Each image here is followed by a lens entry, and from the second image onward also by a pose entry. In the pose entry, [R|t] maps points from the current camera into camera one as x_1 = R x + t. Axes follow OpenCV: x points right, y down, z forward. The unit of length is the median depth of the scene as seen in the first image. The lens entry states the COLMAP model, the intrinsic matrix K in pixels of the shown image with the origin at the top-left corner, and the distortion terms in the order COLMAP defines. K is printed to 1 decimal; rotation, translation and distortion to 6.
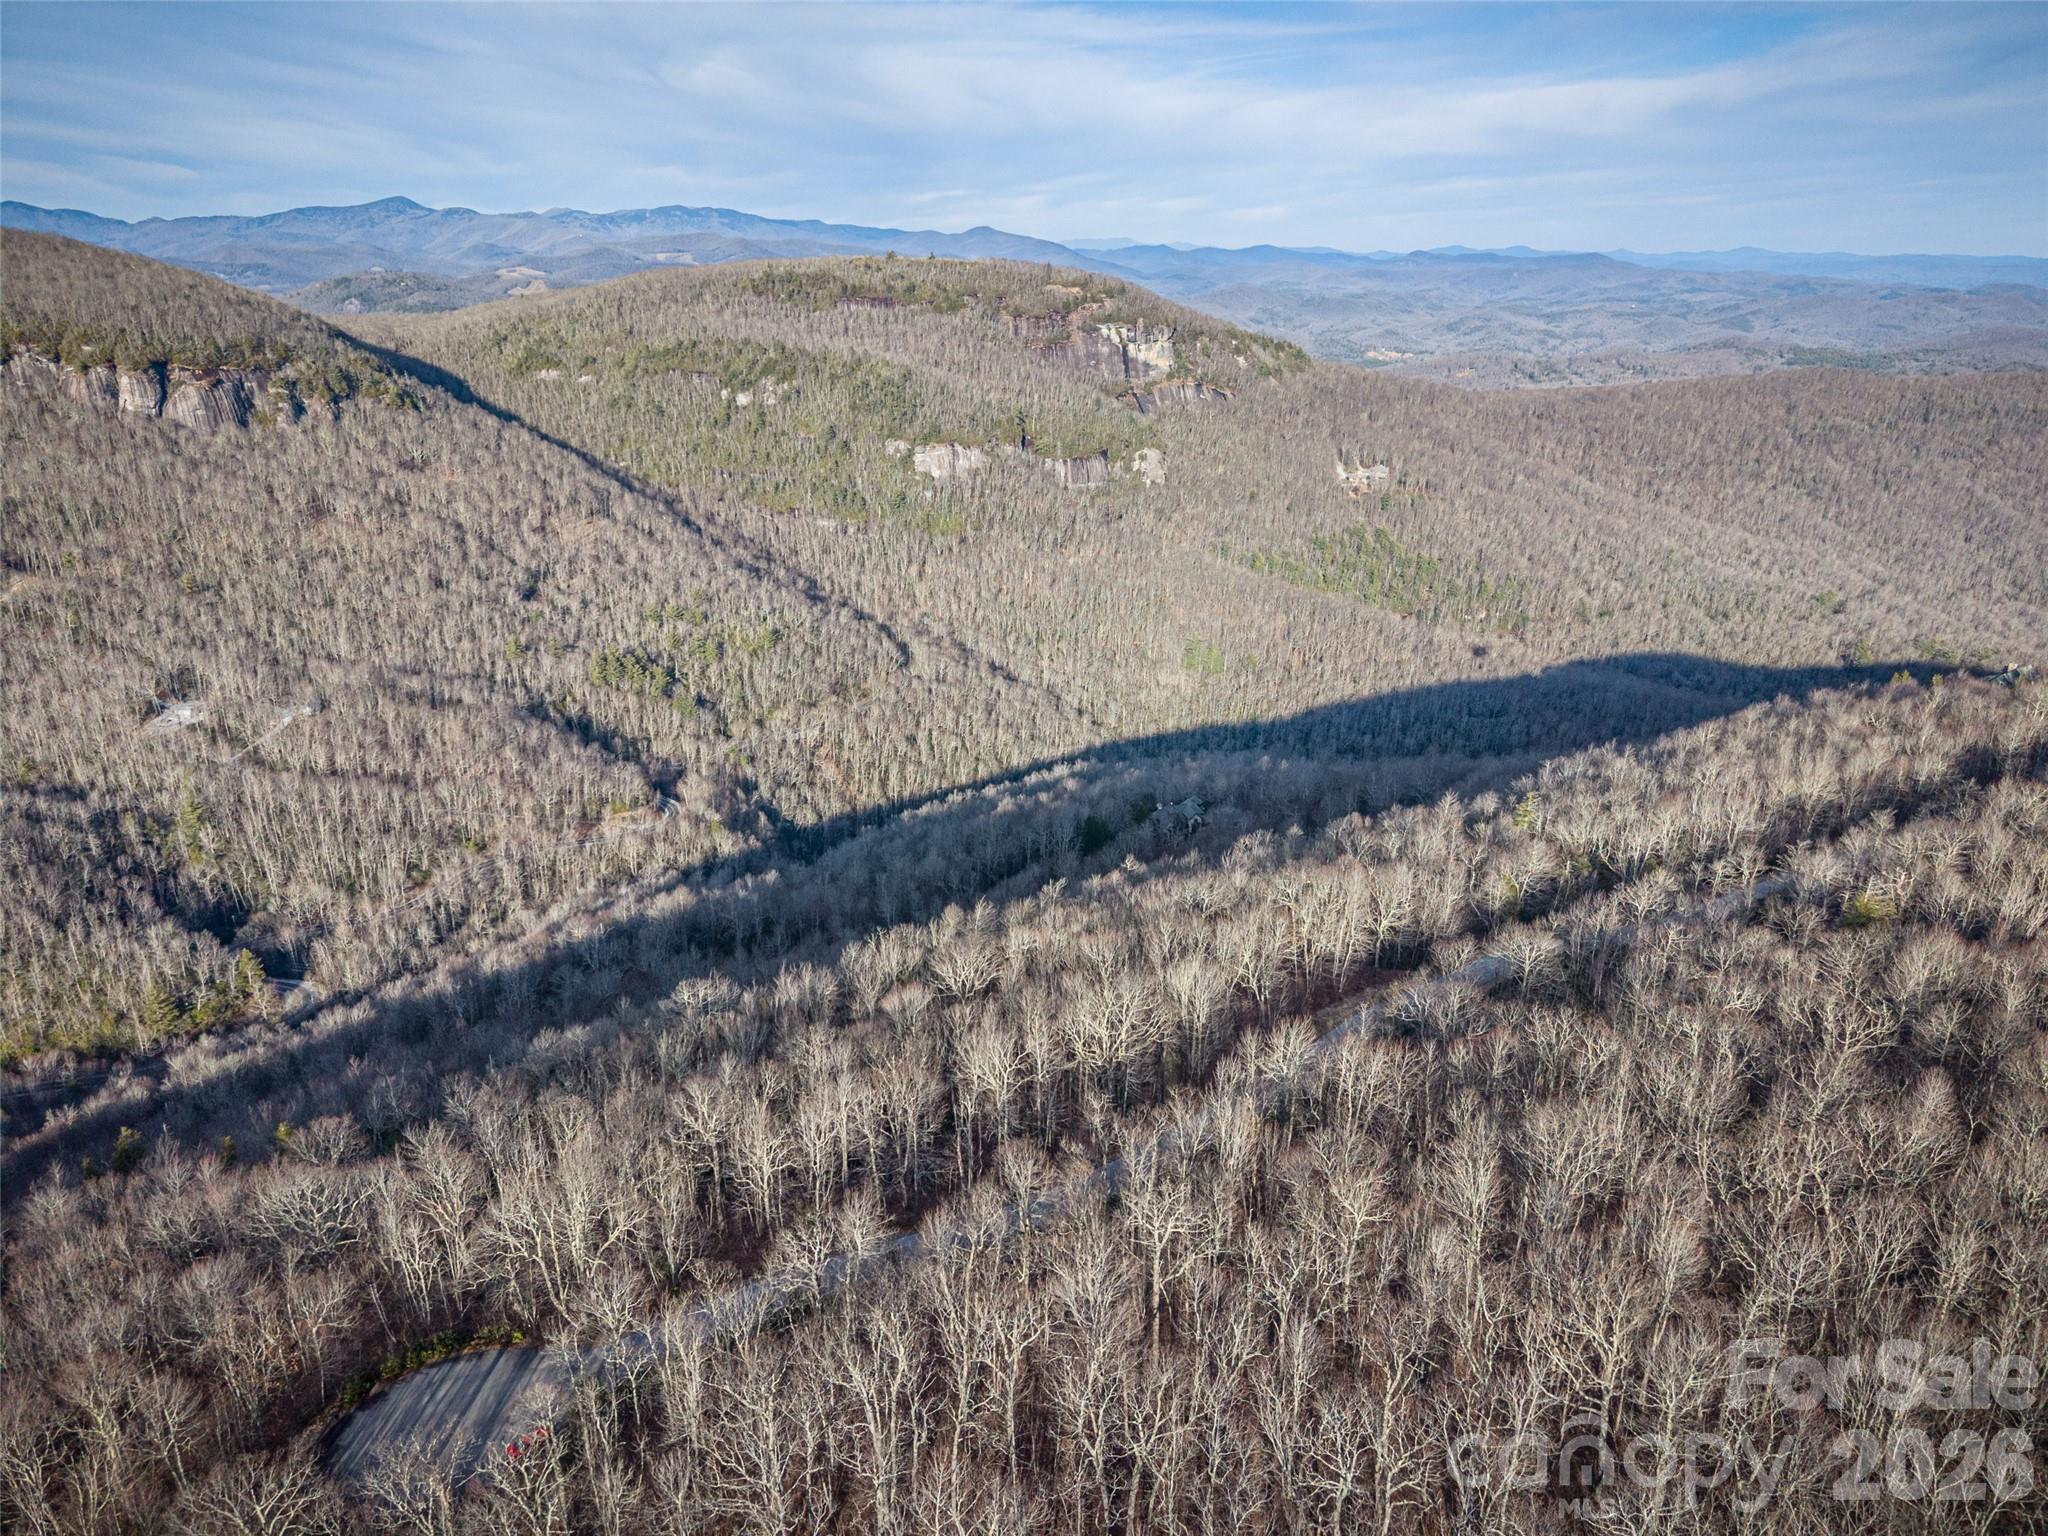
lens RADIAL K [[1379.2, 0, 1027.1], [0, 1379.2, 762.0], [0, 0, 1]] dist [0.032167, -0.029607]
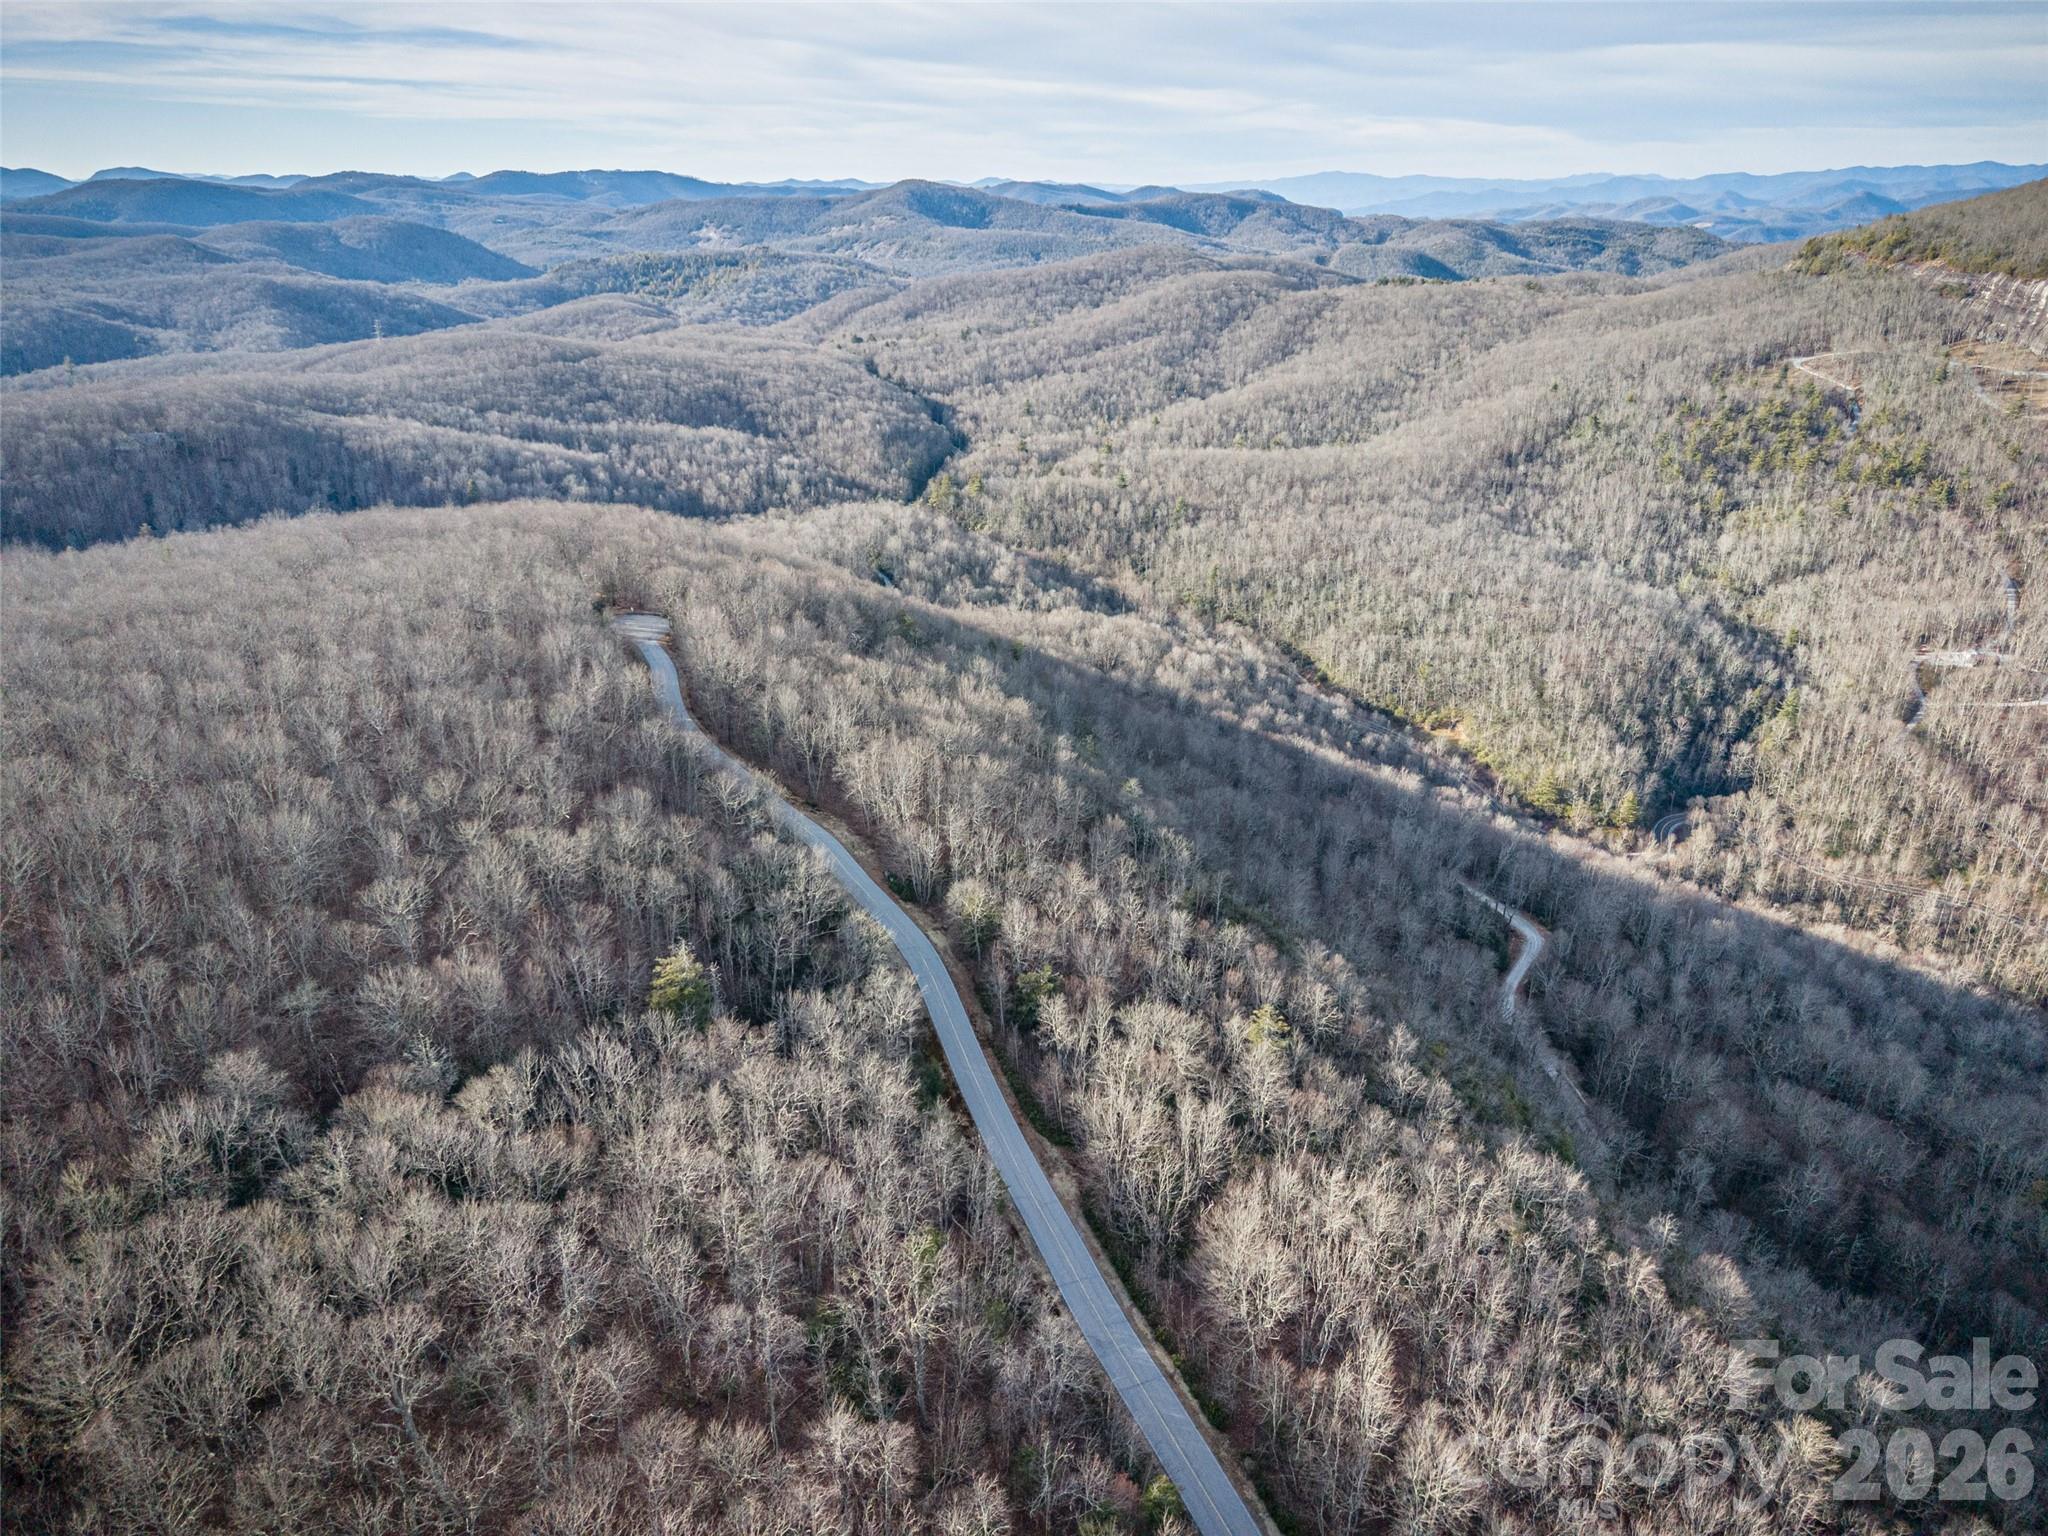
lens RADIAL K [[1376.5, 0, 1024.0], [0, 1376.5, 768.0], [0, 0, 1]] dist [0.063930, -0.076275]
pose [[-0.133259, 0.395602, -0.908703, 0.255120], [-0.356508, 0.836372, 0.416394, -0.085199], [0.924740, 0.379448, 0.029581, 0.220303]]
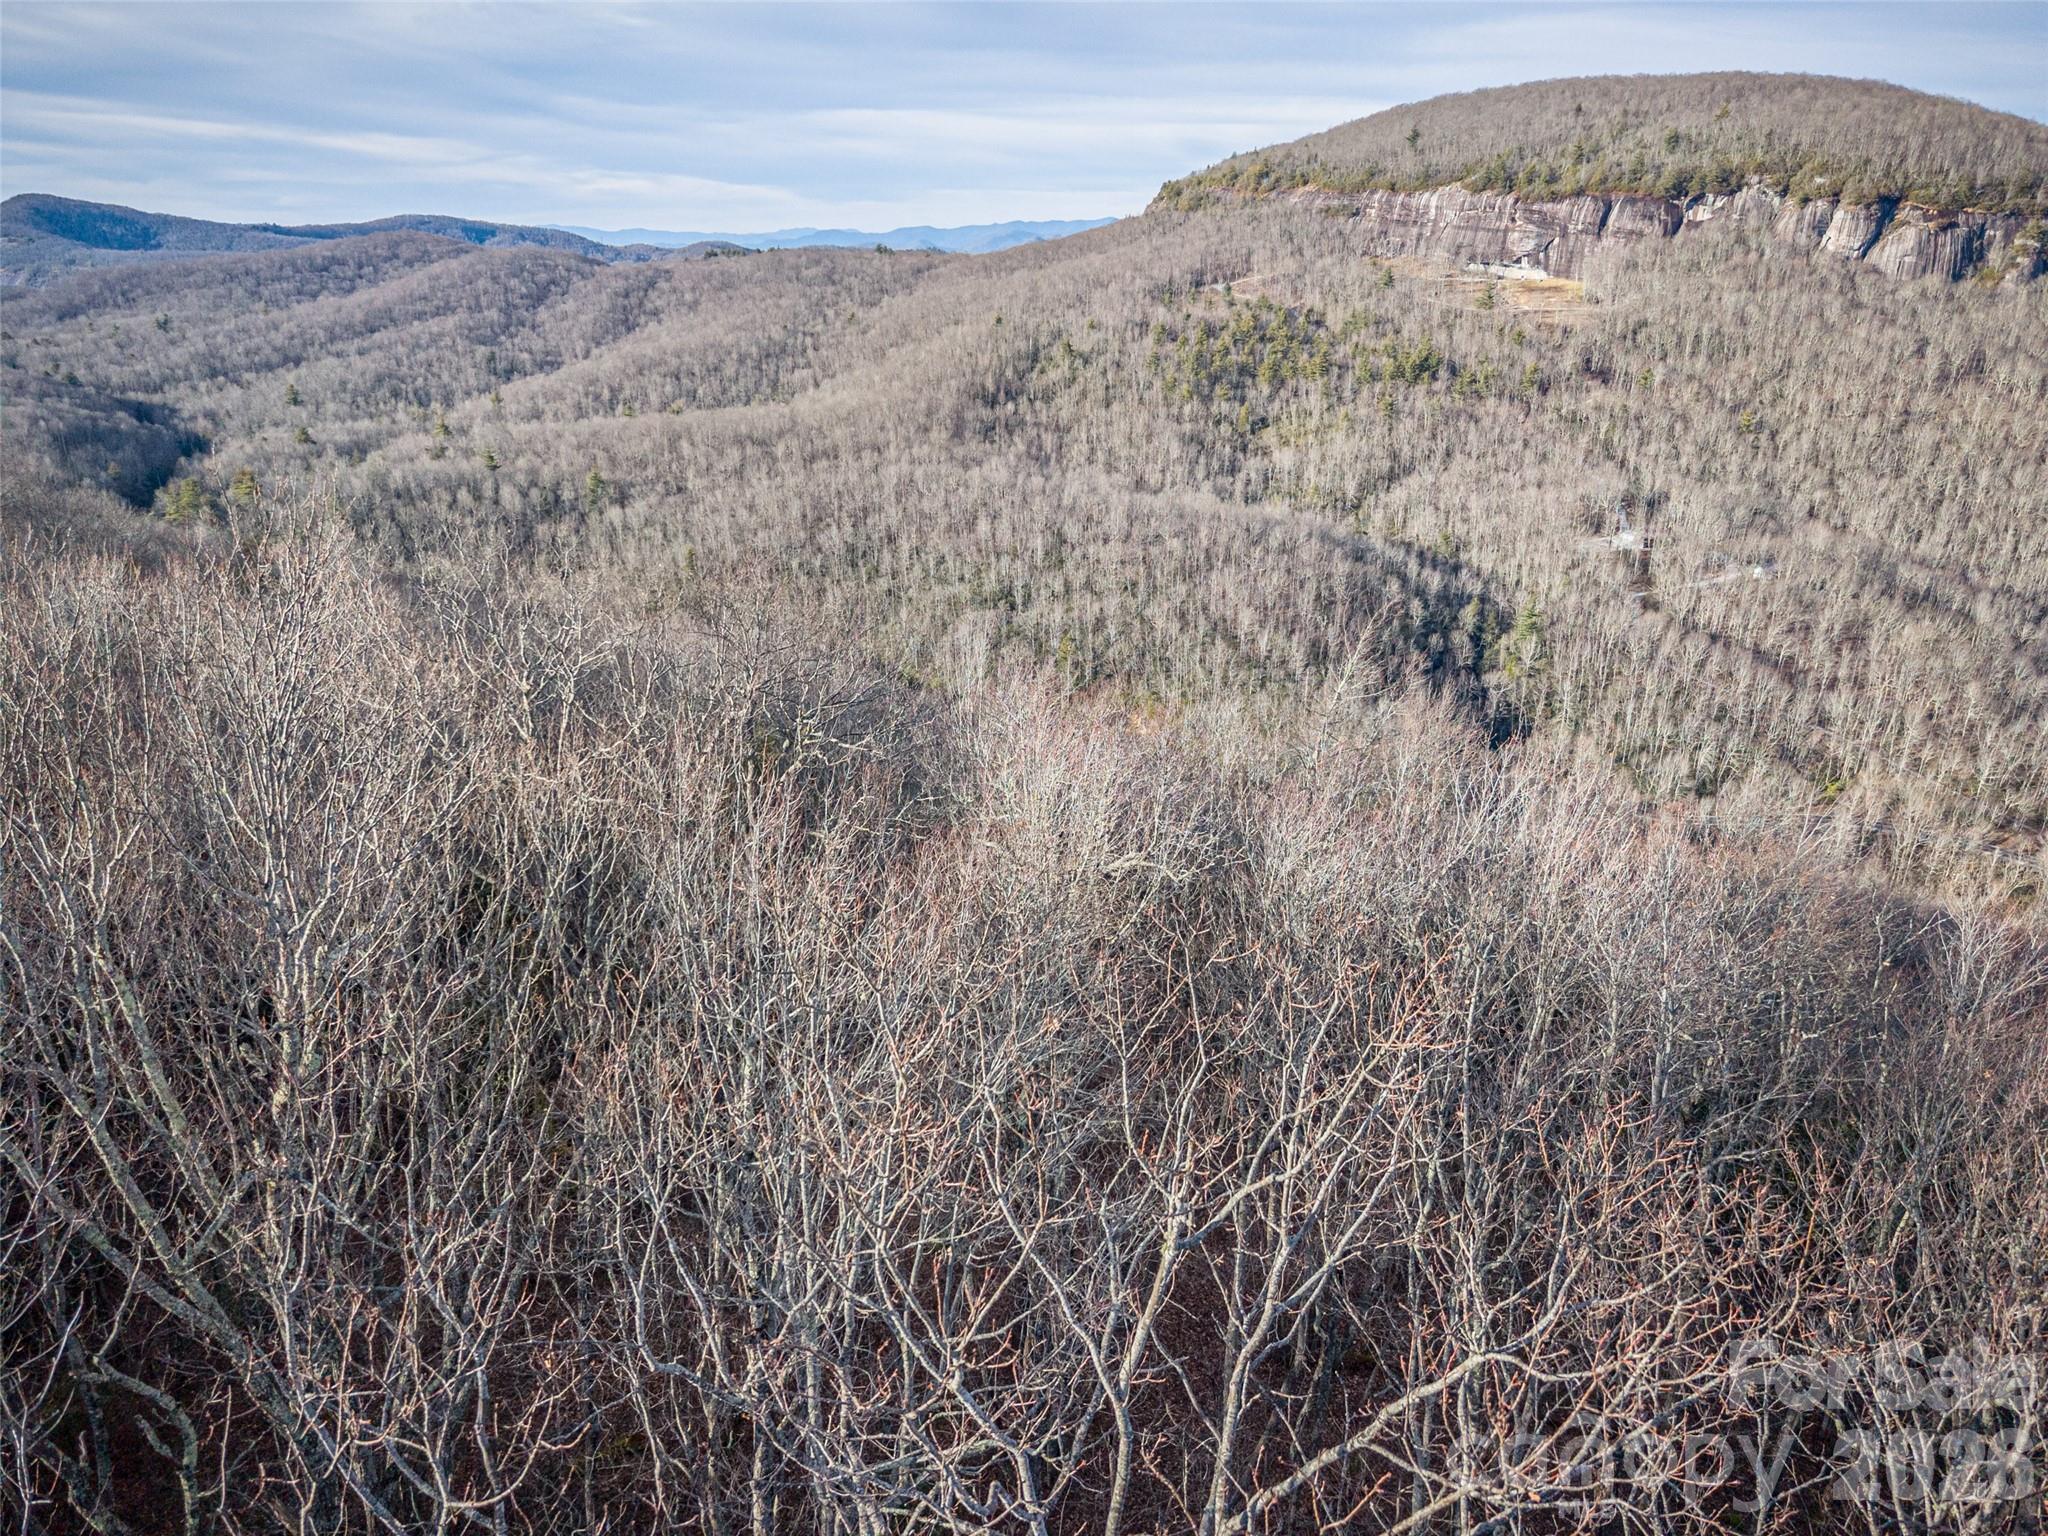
lens RADIAL K [[1373.4, 0, 1024.1], [0, 1373.4, 762.0], [0, 0, 1]] dist [0.032079, -0.030379]
pose [[0.372181, 0.337928, -0.864457, 0.021333], [-0.336111, 0.917224, 0.213846, 0.020619], [0.865165, 0.210964, 0.454954, 0.190206]]
